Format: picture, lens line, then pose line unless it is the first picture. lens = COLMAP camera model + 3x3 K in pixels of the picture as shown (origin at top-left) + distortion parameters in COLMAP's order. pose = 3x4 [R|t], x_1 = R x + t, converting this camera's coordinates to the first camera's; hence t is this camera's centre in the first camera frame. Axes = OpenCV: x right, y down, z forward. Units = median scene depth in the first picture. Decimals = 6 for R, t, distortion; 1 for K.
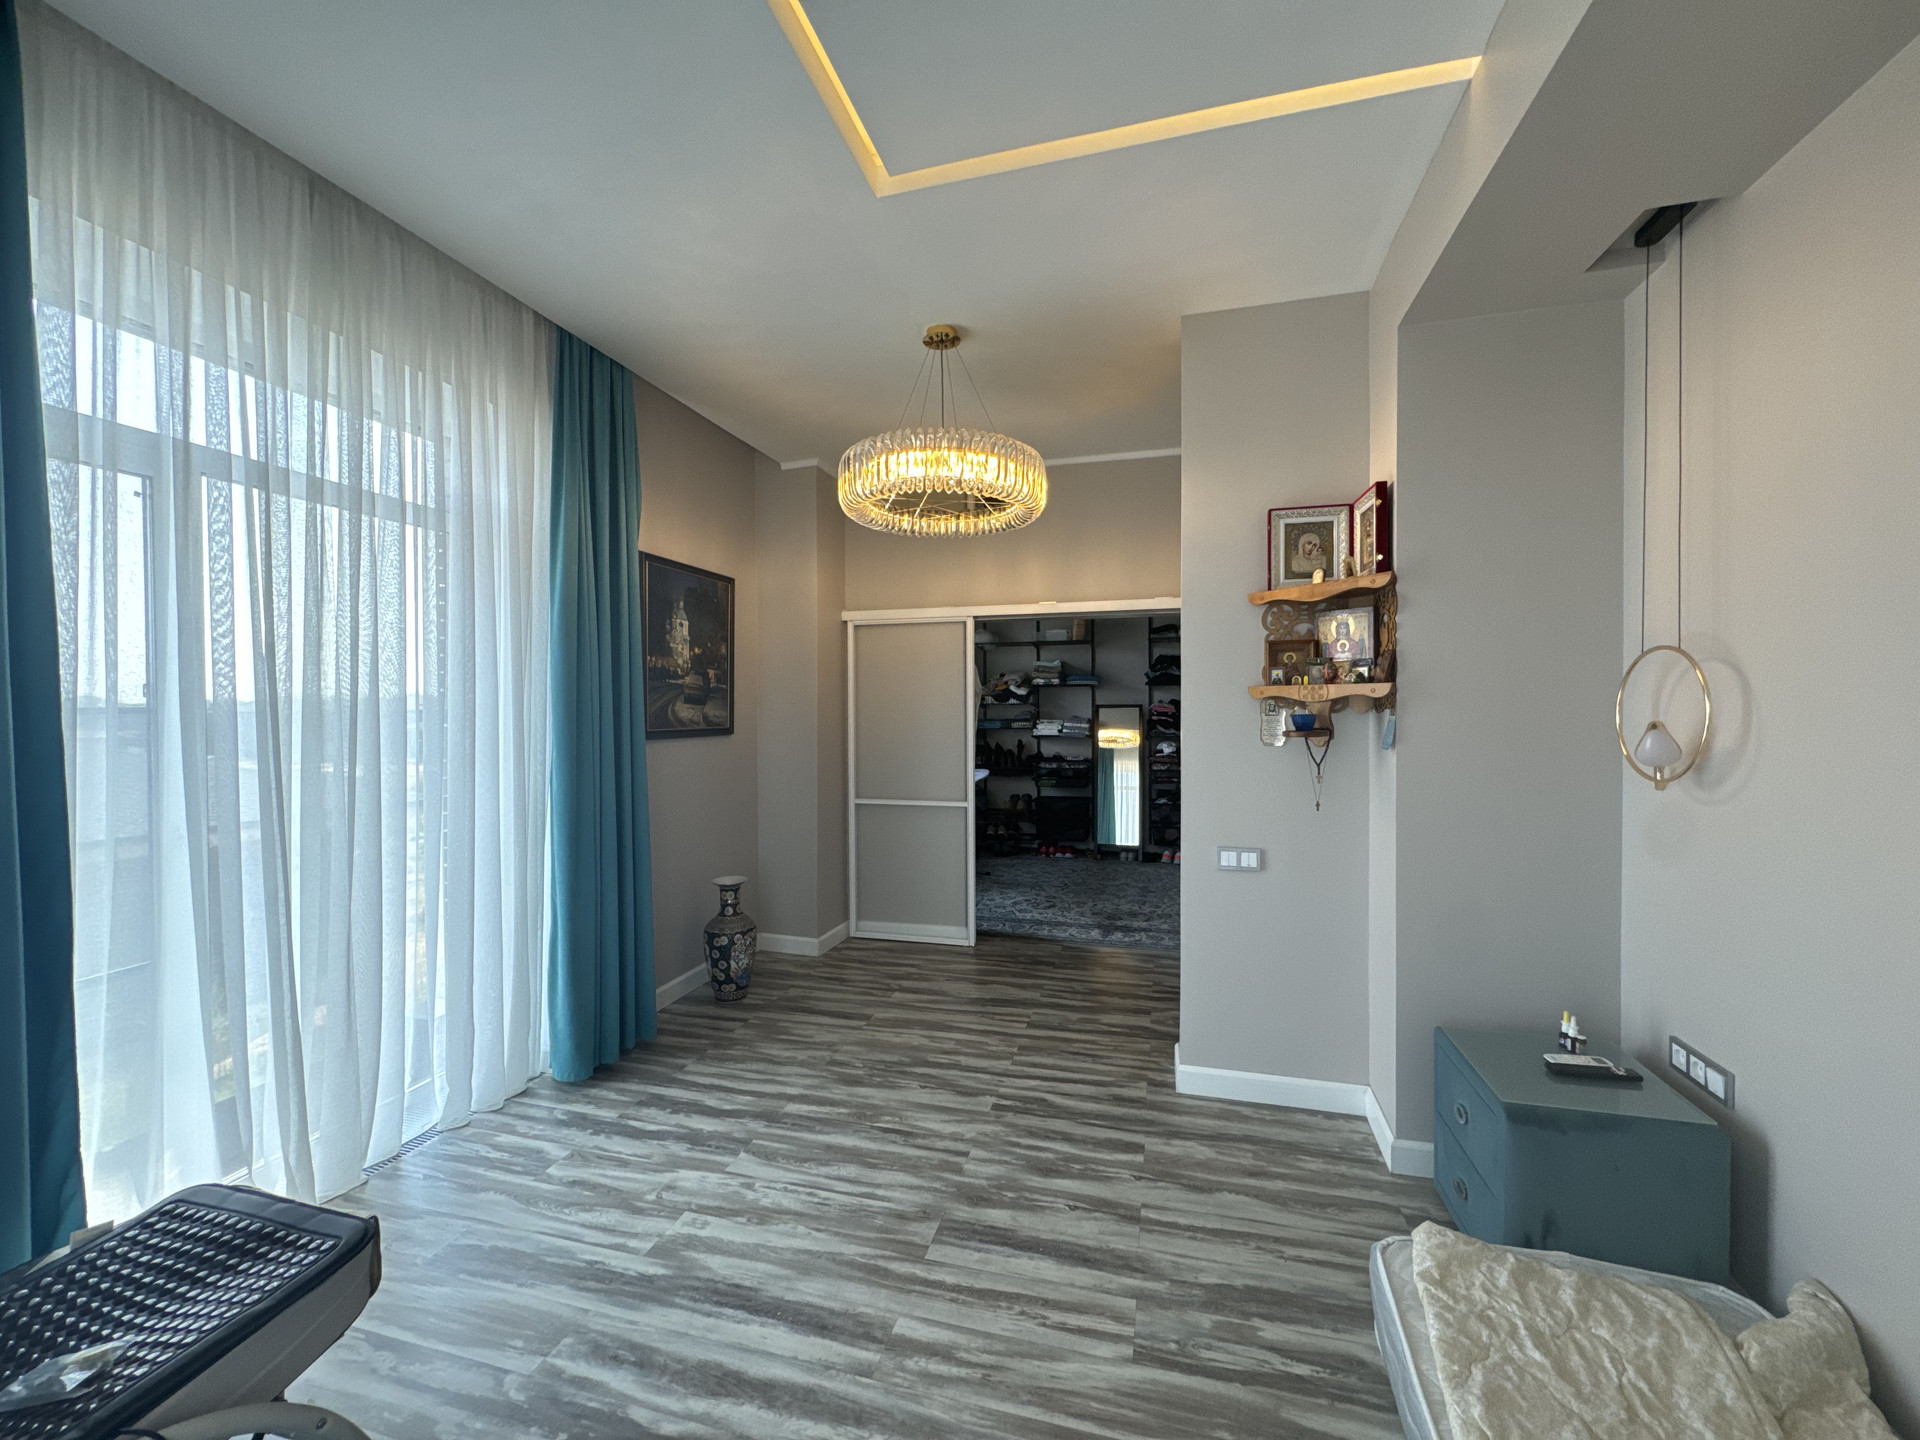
lens RADIAL K [[769.2, 0, 959.5], [0, 769.2, 717.2], [0, 0, 1]] dist [-0.000771, 0.000653]
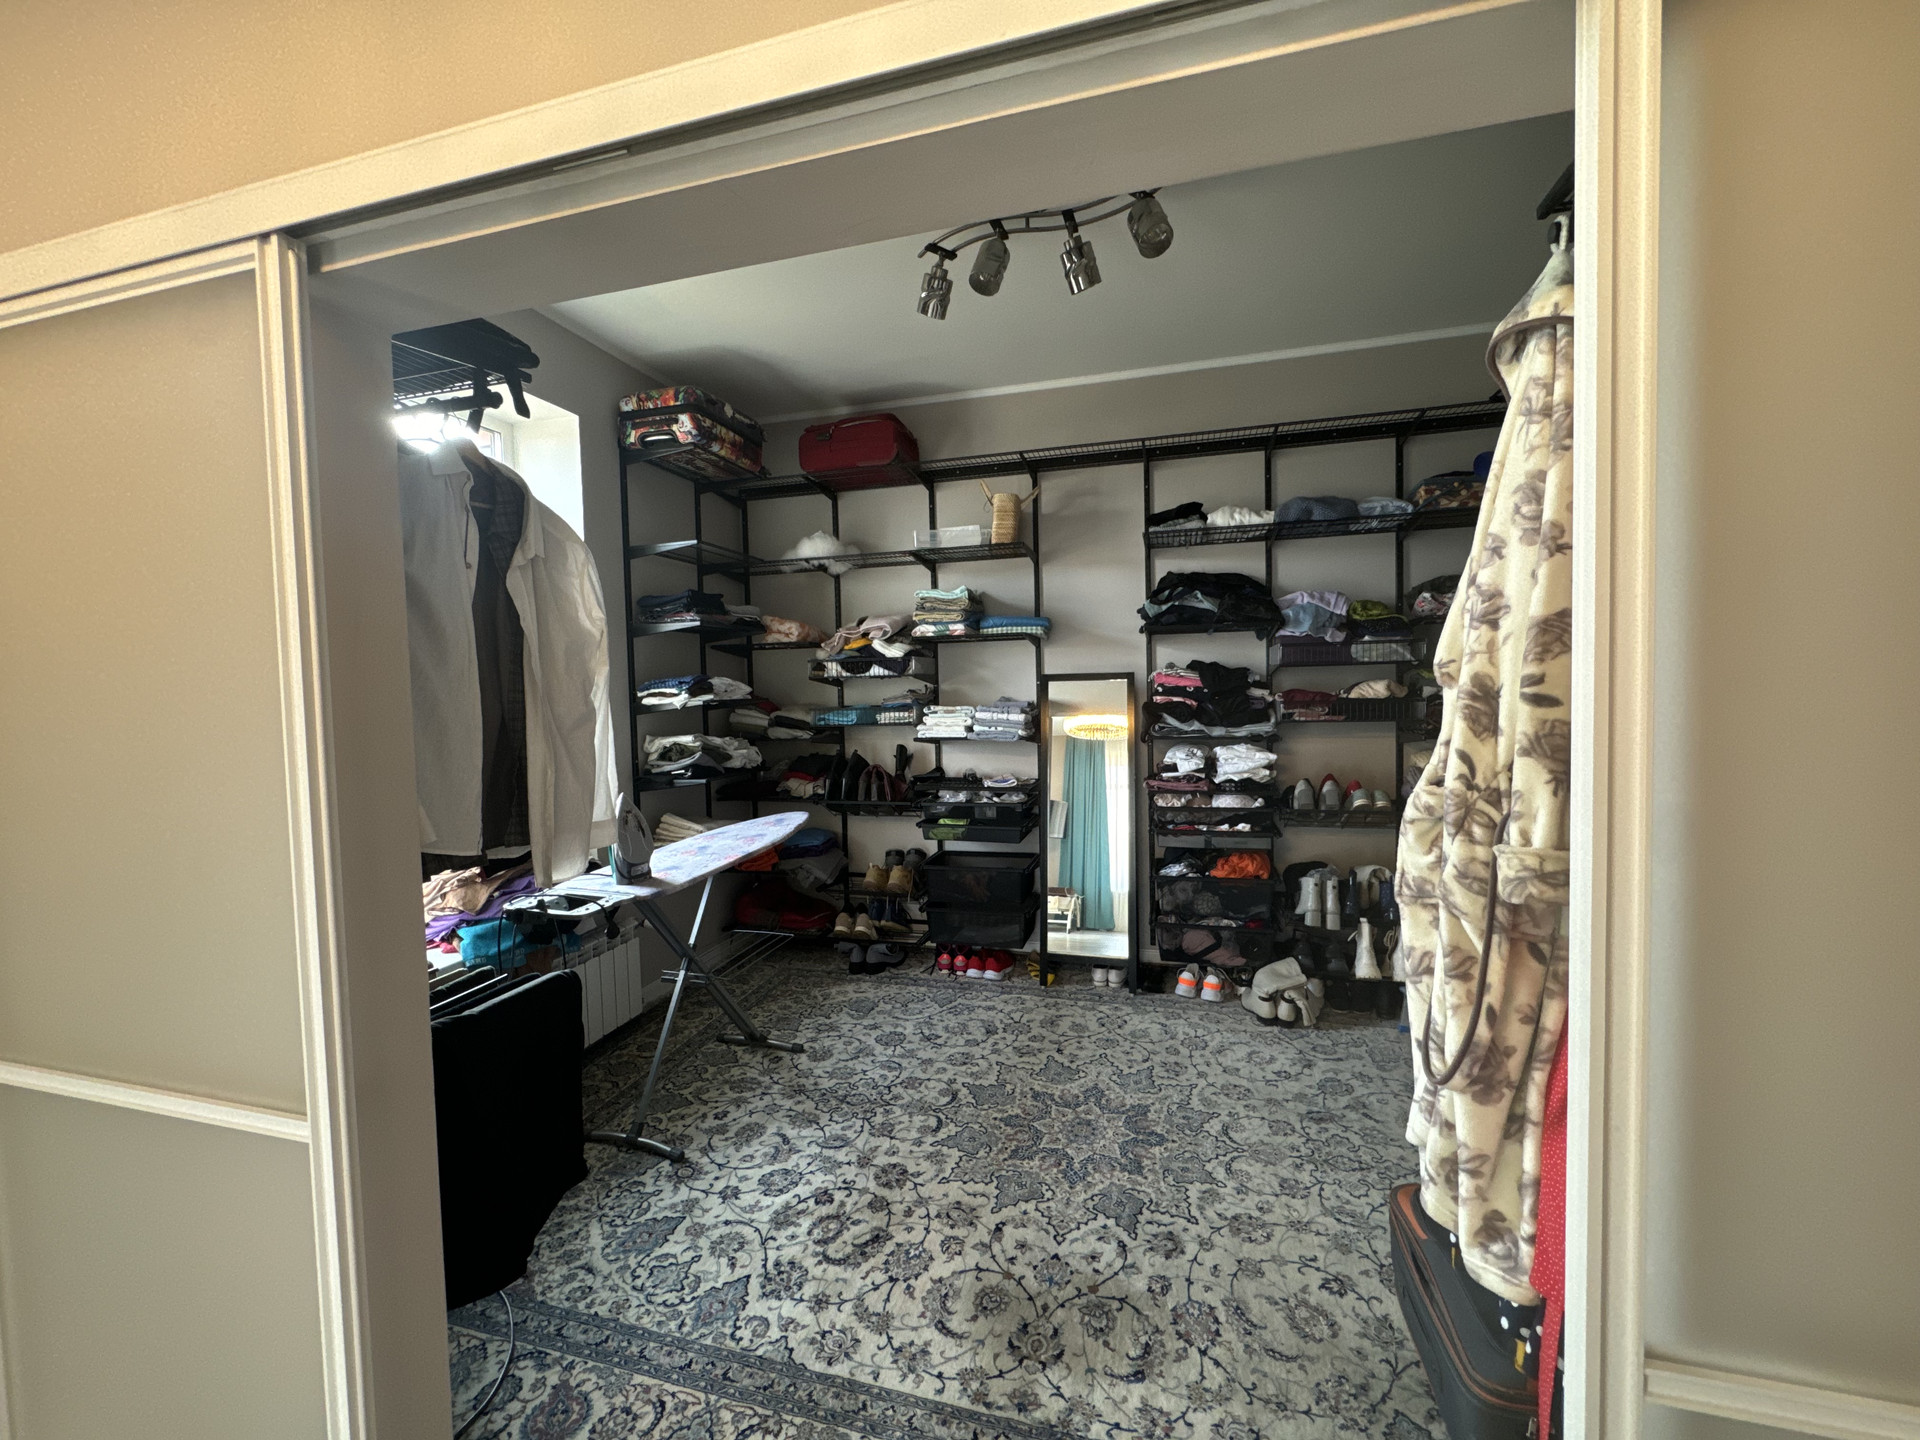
lens RADIAL K [[769.2, 0, 958.8], [0, 769.2, 720.0], [0, 0, 1]] dist [-0.000771, 0.000653]
pose [[0.999782, -0.019776, -0.006734, 0.125060], [0.019978, 0.999311, 0.031277, -0.003218], [0.006111, -0.031405, 0.999488, 0.492447]]
